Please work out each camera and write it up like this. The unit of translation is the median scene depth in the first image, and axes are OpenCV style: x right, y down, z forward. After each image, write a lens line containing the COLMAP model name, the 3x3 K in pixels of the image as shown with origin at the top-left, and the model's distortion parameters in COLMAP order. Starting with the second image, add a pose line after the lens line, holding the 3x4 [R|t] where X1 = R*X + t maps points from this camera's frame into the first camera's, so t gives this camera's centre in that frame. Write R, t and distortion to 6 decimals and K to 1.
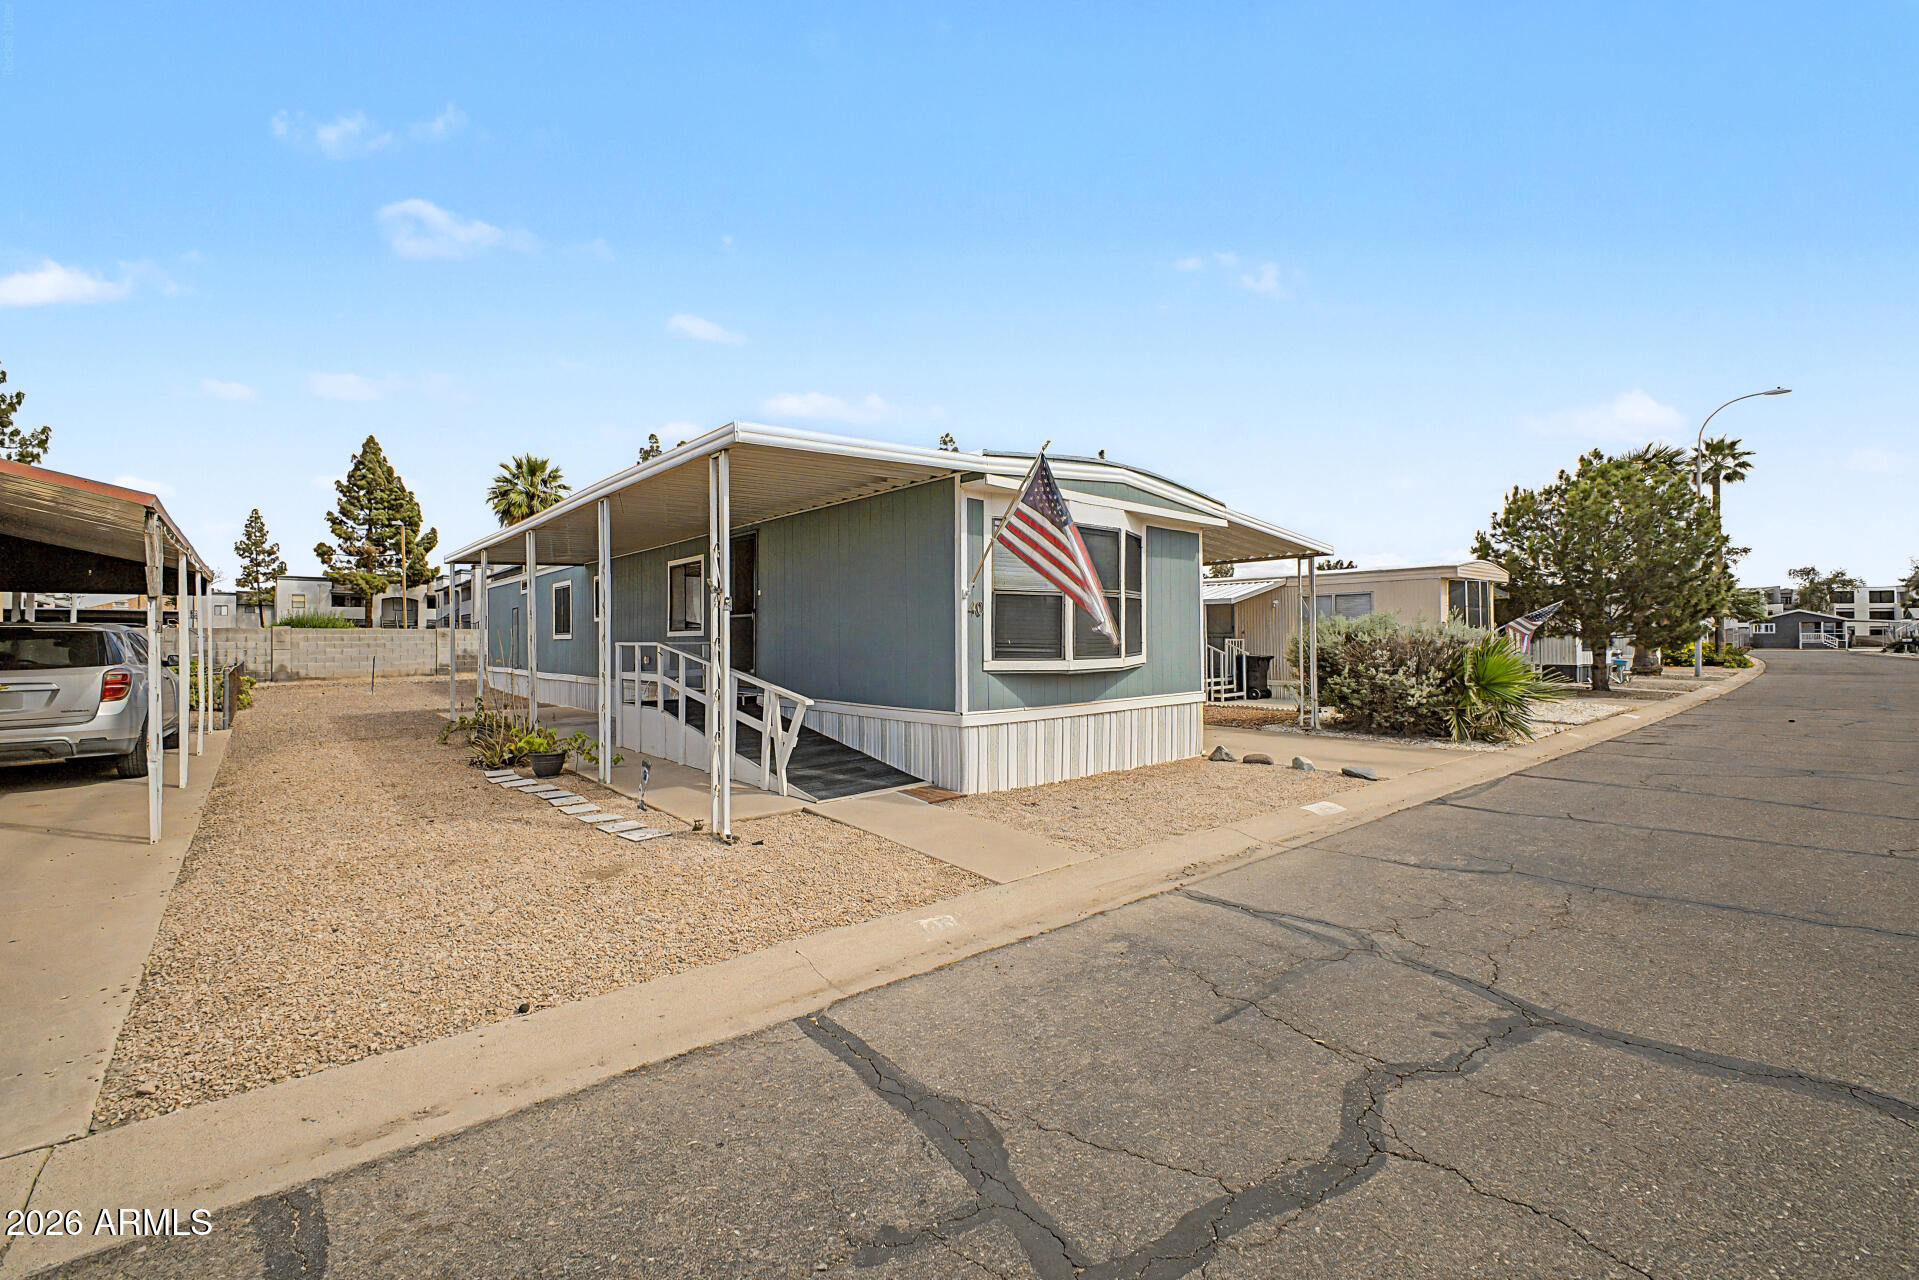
lens RADIAL K [[760.7, 0, 964.6], [0, 760.7, 638.0], [0, 0, 1]] dist [0.021433, -0.006247]
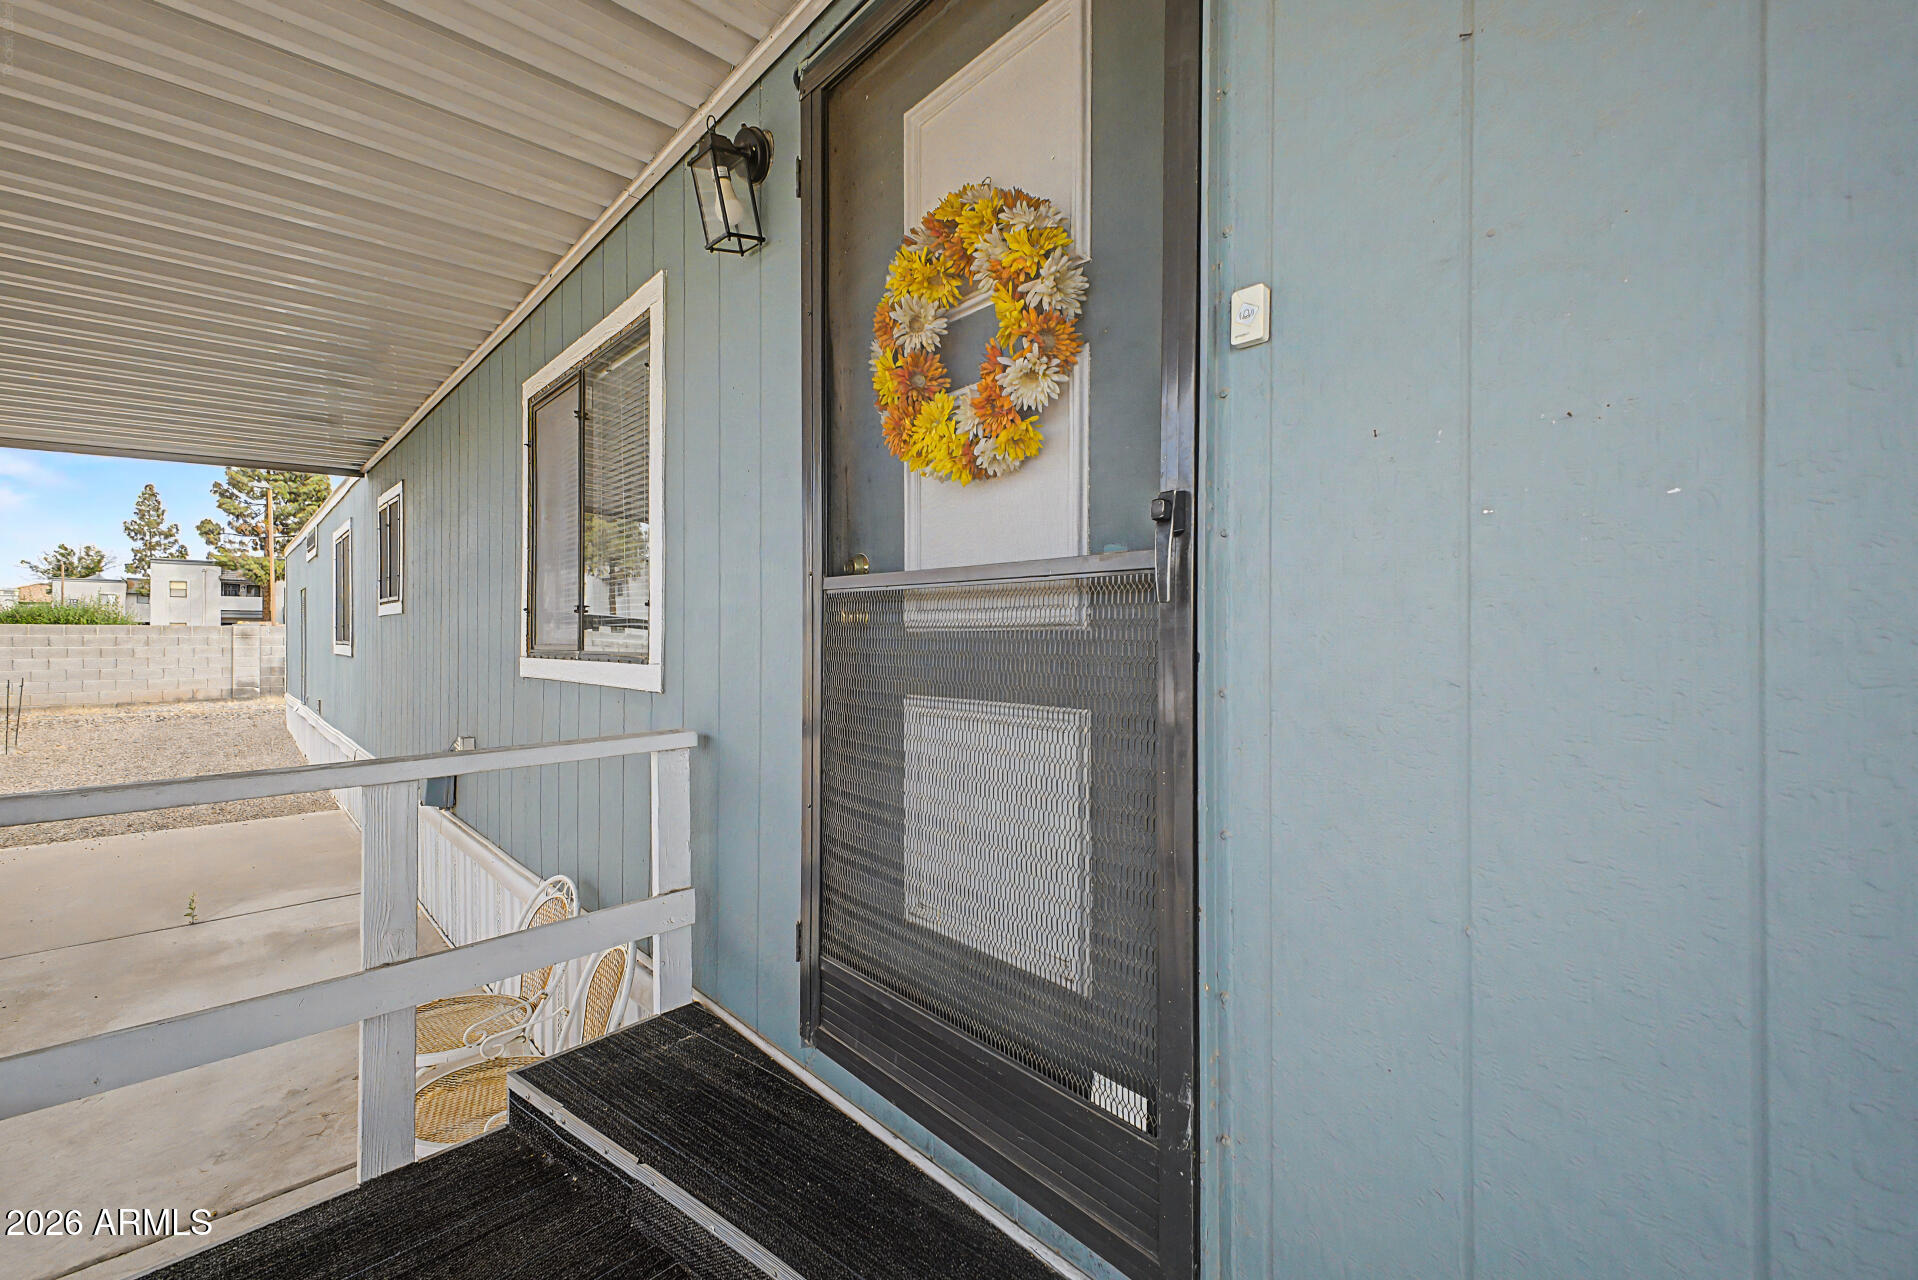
lens RADIAL K [[760.3, 0, 963.8], [0, 760.3, 639.6], [0, 0, 1]] dist [0.021433, -0.006247]
pose [[0.999226, 0.008844, 0.038317, -0.313606], [-0.008952, 0.999956, 0.002650, -0.019590], [-0.038292, -0.002991, 0.999262, 0.923997]]
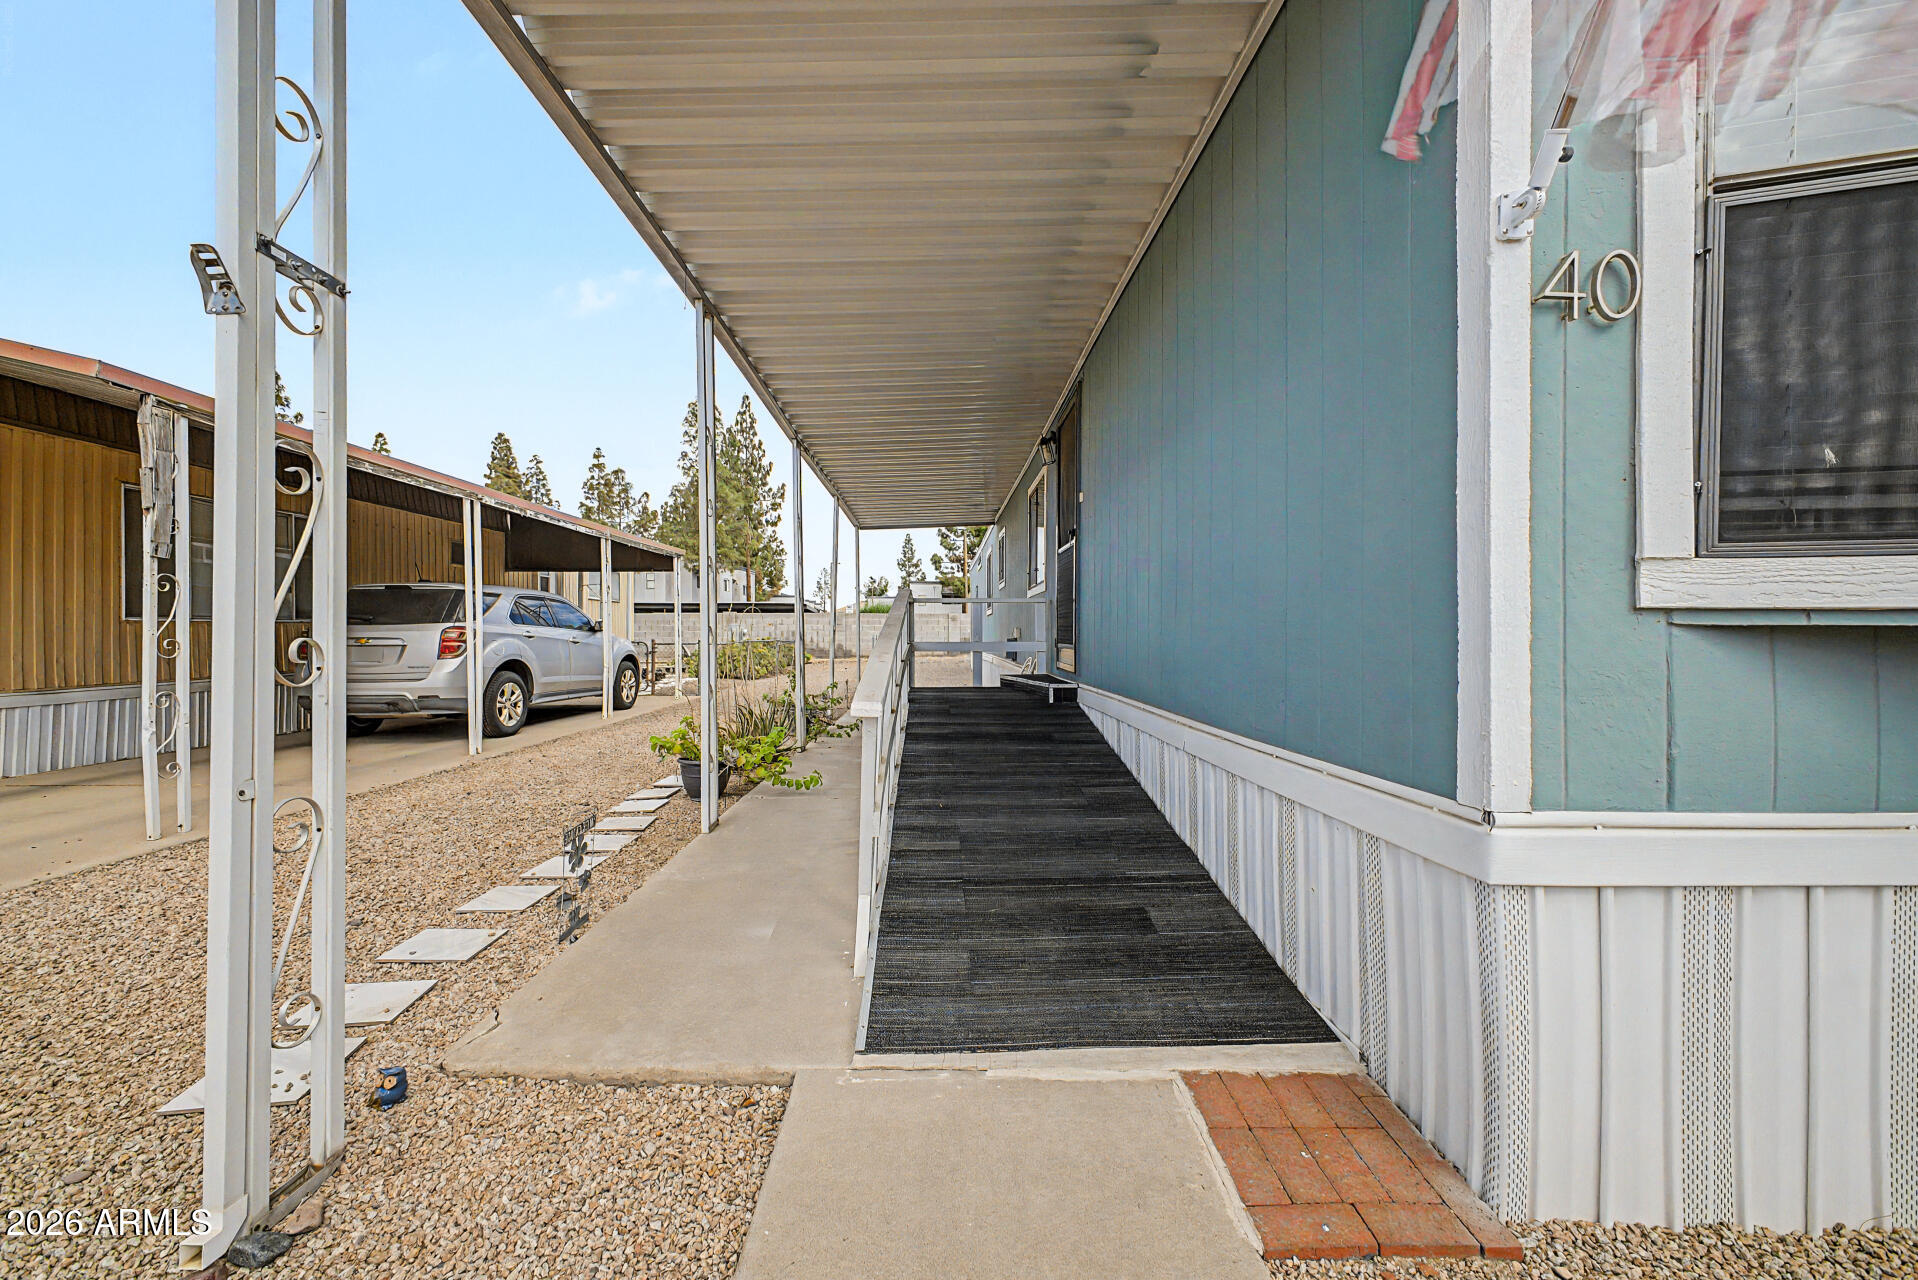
lens RADIAL K [[760.3, 0, 963.2], [0, 760.3, 636.7], [0, 0, 1]] dist [0.021433, -0.006247]
pose [[0.765280, 0.005334, -0.643675, 0.014577], [-0.002287, 0.999982, 0.005568, 0.036811], [0.643693, -0.002789, 0.765279, 0.541410]]
